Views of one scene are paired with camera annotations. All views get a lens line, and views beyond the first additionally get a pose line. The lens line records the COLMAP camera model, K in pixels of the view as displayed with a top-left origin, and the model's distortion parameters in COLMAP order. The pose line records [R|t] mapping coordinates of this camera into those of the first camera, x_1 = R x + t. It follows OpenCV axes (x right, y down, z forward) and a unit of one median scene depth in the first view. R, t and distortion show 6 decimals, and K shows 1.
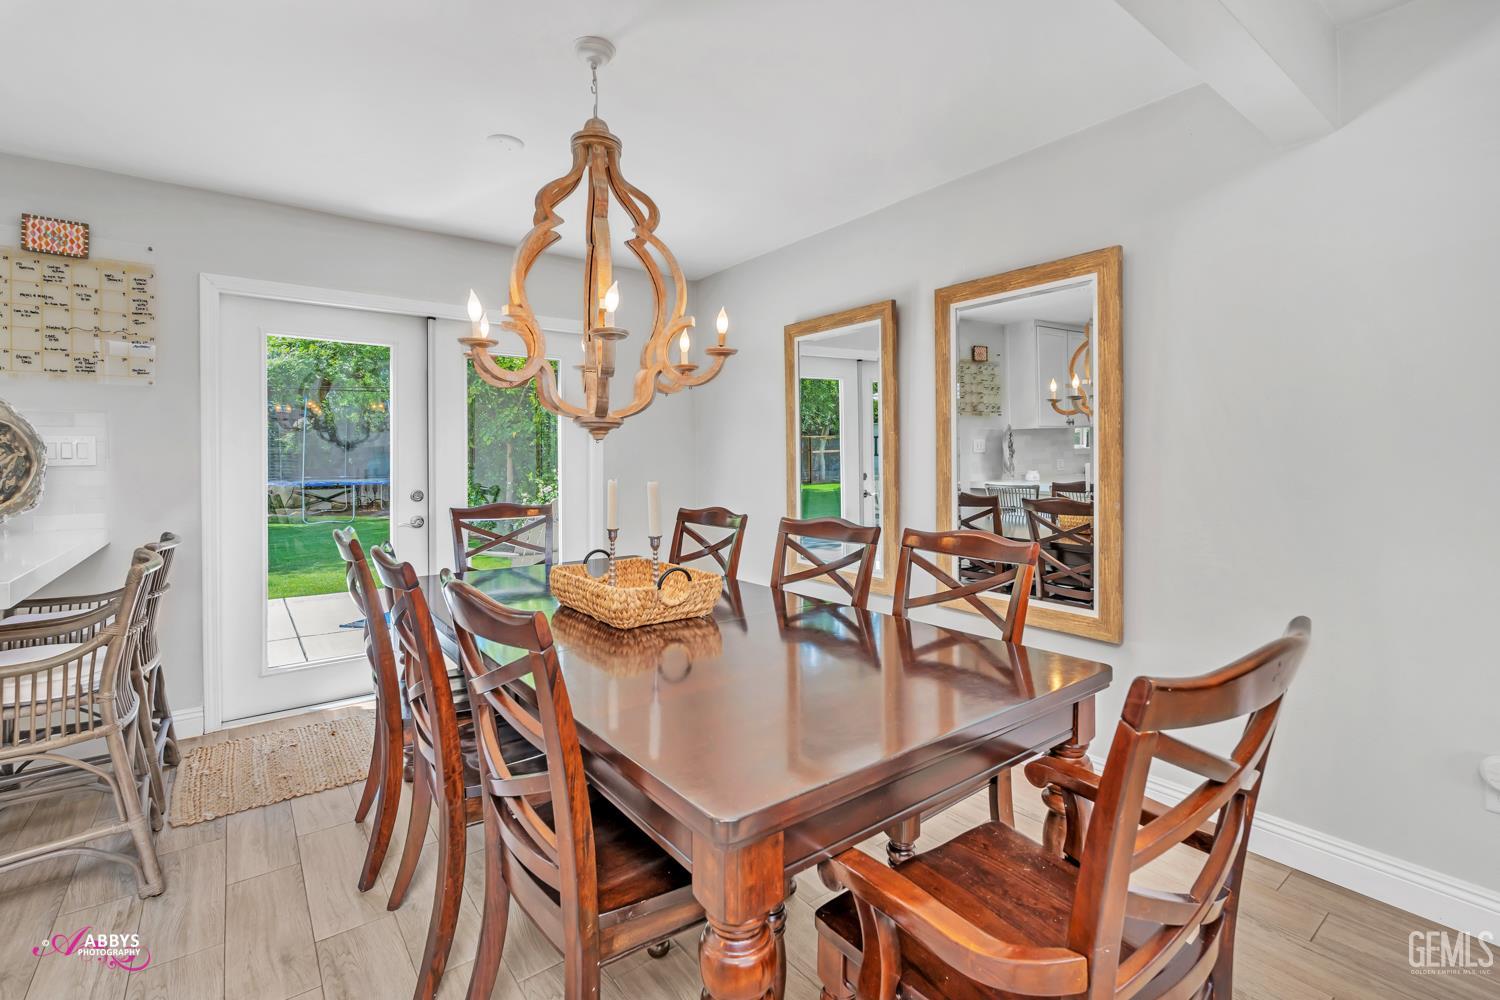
lens RADIAL K [[679.1, 0, 751.7], [0, 679.1, 460.6], [0, 0, 1]] dist [-0.000335, -0.000350]
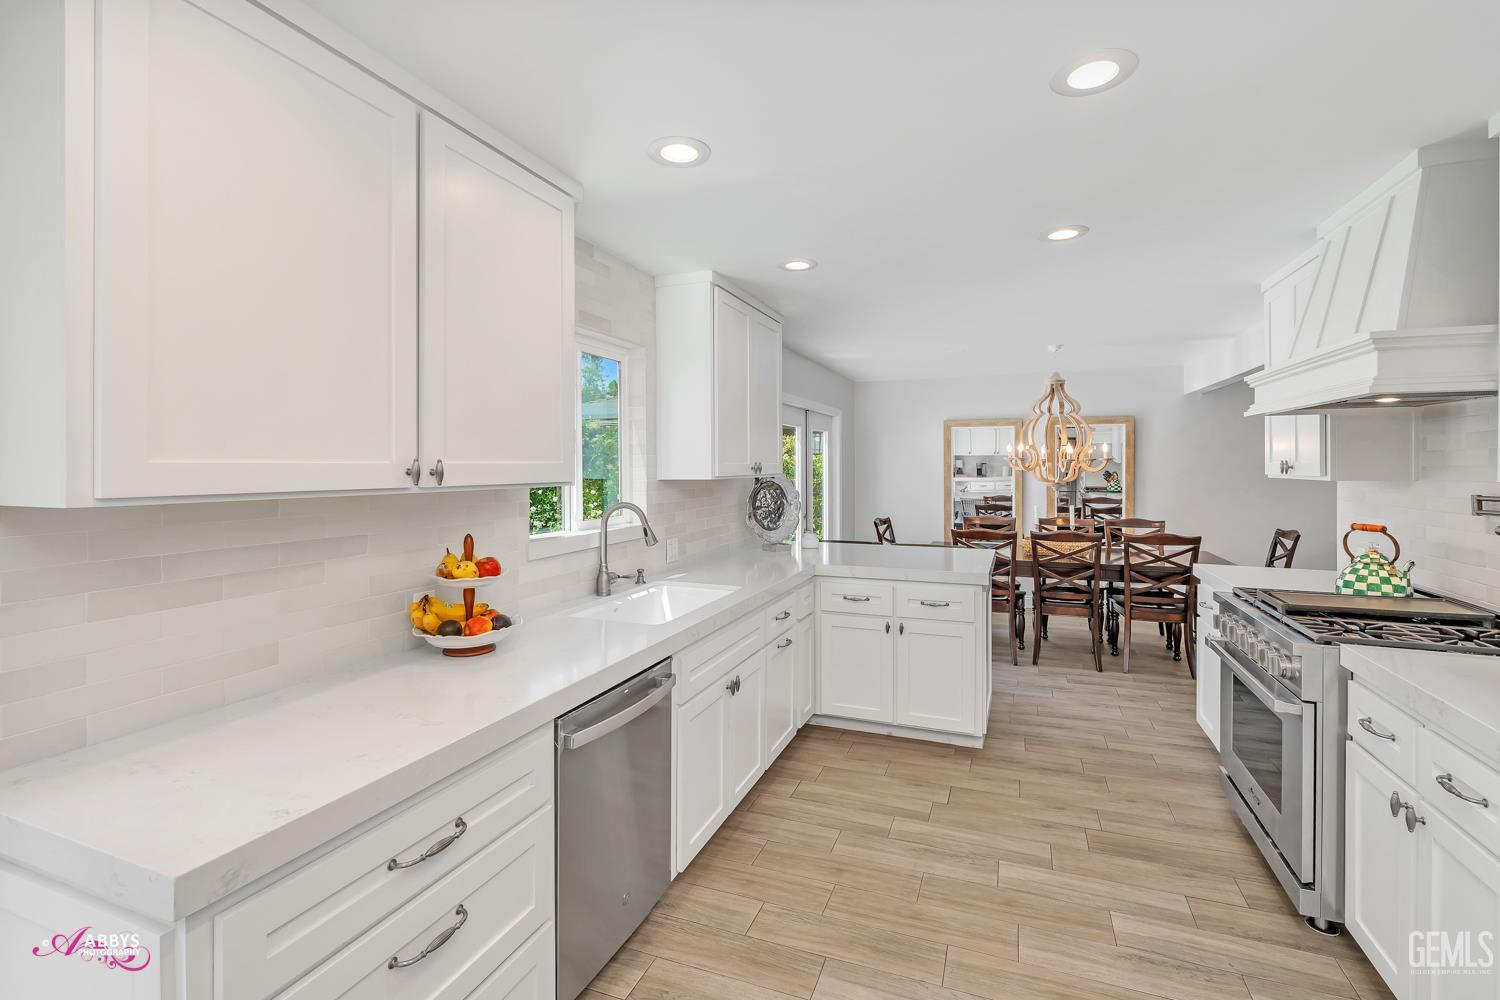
lens RADIAL K [[679.1, 0, 751.7], [0, 679.1, 460.6], [0, 0, 1]] dist [-0.000335, -0.000350]
pose [[0.853569, 0.002104, 0.520975, -2.009534], [0.000496, 0.999988, -0.004851, -0.100433], [-0.520979, 0.004399, 0.853558, -0.518431]]
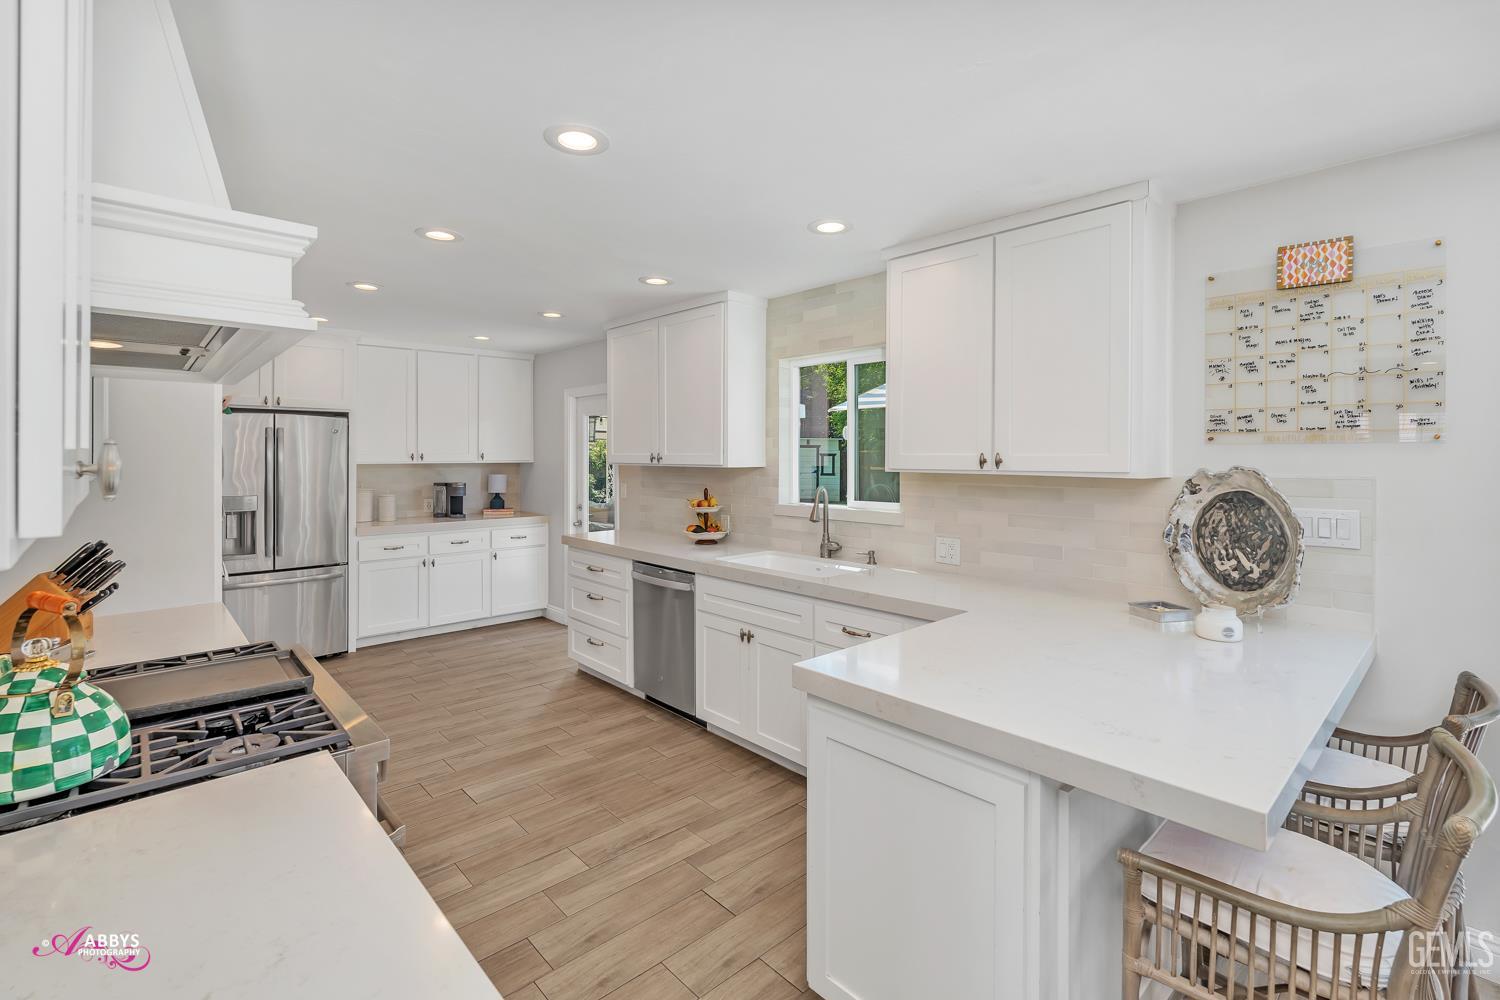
lens RADIAL K [[679.1, 0, 751.7], [0, 679.1, 460.6], [0, 0, 1]] dist [-0.000335, -0.000350]
pose [[0.097156, 0.009561, -0.995223, -0.278964], [-0.000928, 0.999954, 0.009516, -0.101265], [0.995269, -0.000001, 0.097161, 0.249794]]
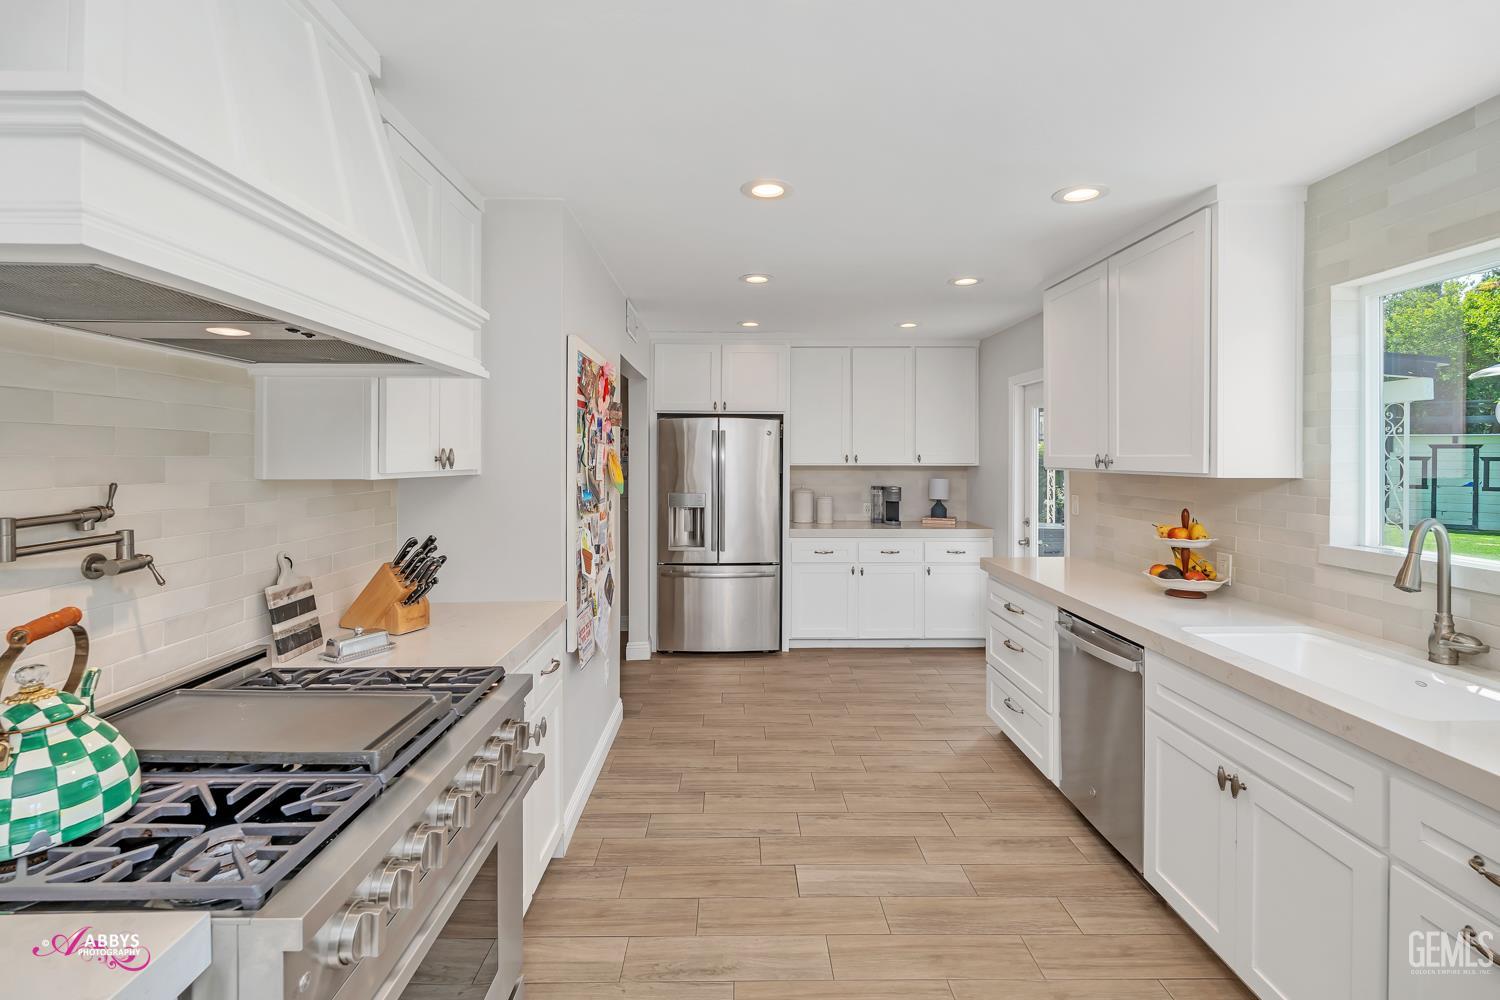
lens RADIAL K [[679.1, 0, 751.7], [0, 679.1, 460.6], [0, 0, 1]] dist [-0.000335, -0.000350]
pose [[-0.589124, 0.003671, -0.808035, -0.667163], [-0.003165, 0.999972, 0.006851, -0.099086], [0.808037, 0.006593, -0.589095, 0.371220]]
